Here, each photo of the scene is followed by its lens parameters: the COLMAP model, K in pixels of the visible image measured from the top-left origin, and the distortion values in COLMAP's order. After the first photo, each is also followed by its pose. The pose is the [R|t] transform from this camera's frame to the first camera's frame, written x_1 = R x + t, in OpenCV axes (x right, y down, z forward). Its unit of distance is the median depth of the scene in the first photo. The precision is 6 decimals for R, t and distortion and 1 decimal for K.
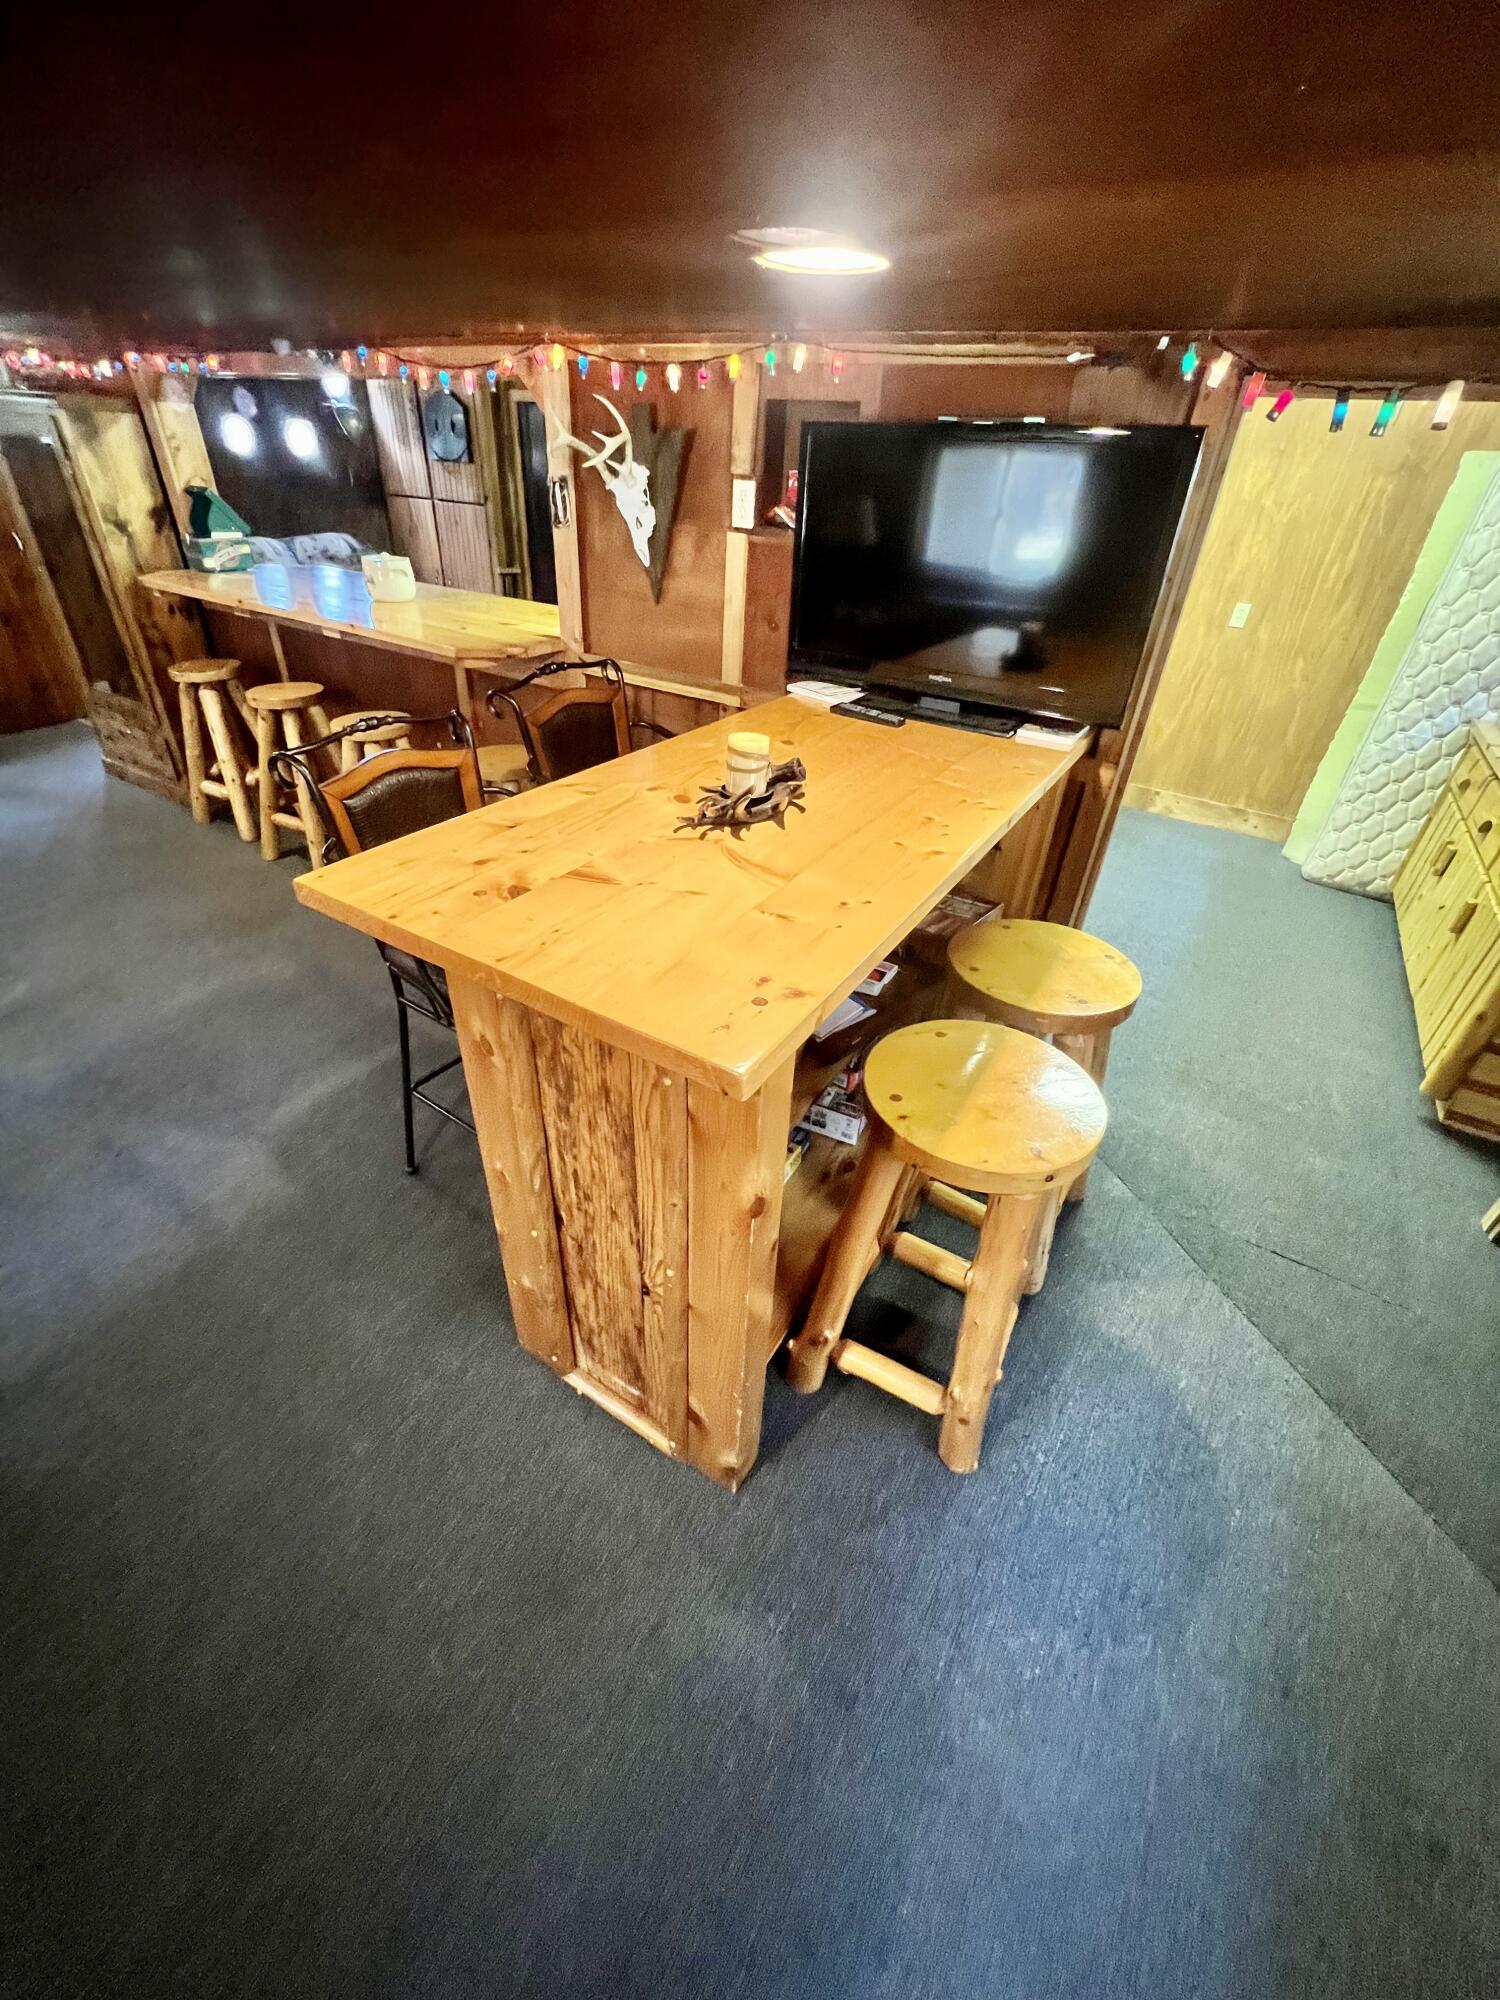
lens RADIAL K [[798.5, 0, 748.5], [0, 798.5, 995.5], [0, 0, 1]] dist [-0.002961, 0.001119]
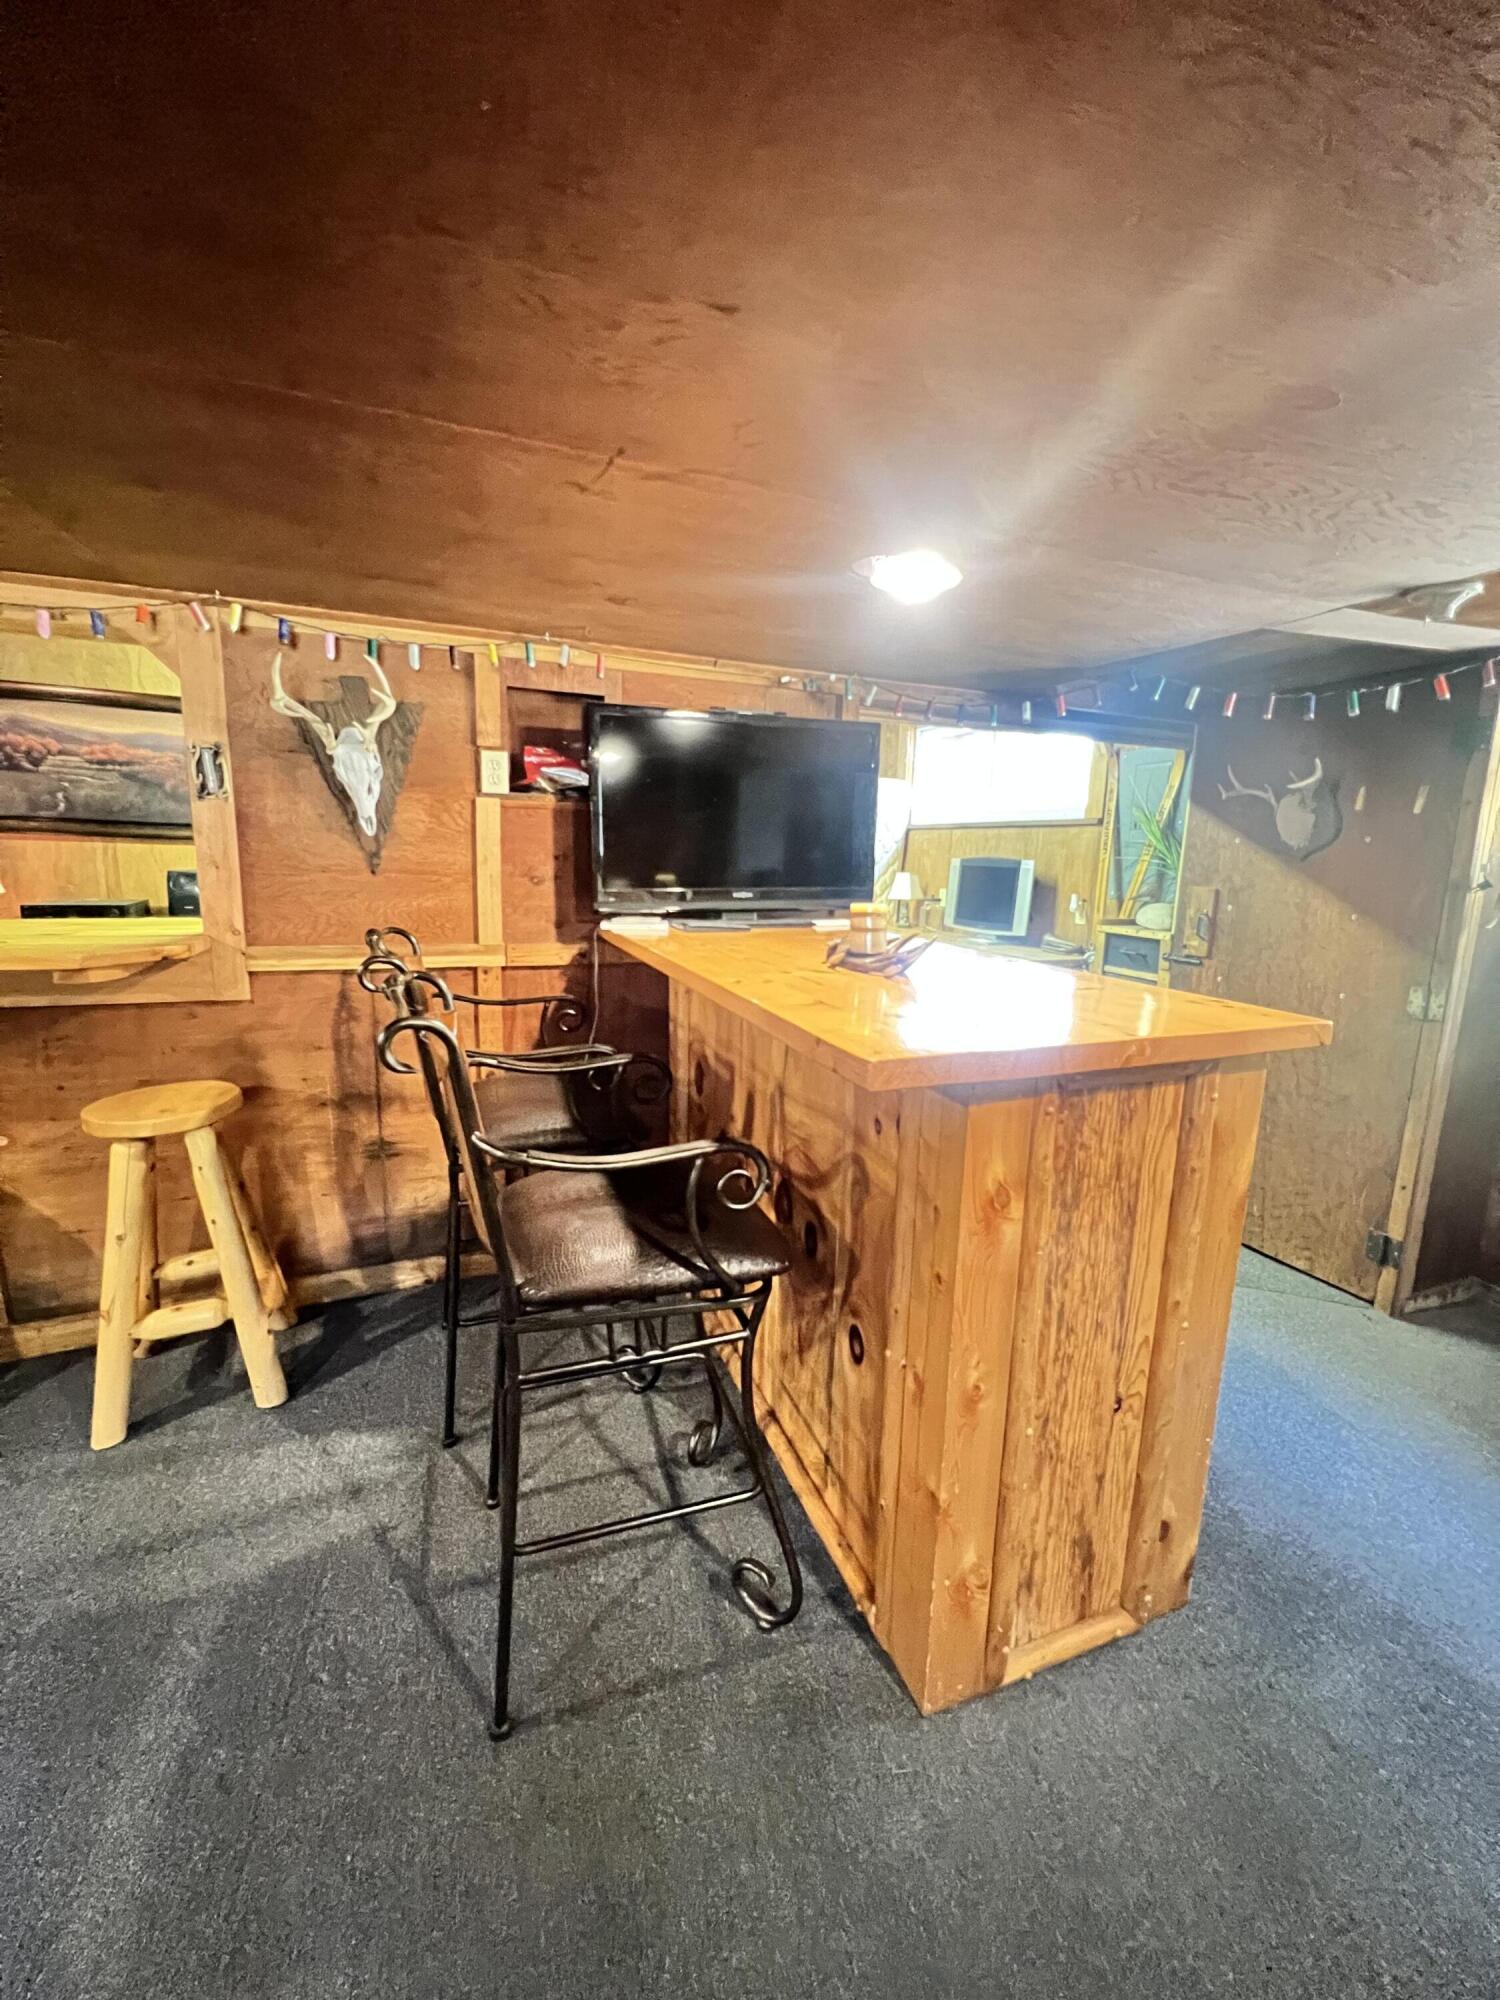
lens RADIAL K [[798.5, 0, 750.0], [0, 798.5, 995.8], [0, 0, 1]] dist [-0.002961, 0.001119]
pose [[0.600869, -0.174405, 0.780089, -0.576566], [0.450327, 0.880158, -0.150090, -0.064387], [-0.660425, 0.441480, 0.607399, 0.269171]]
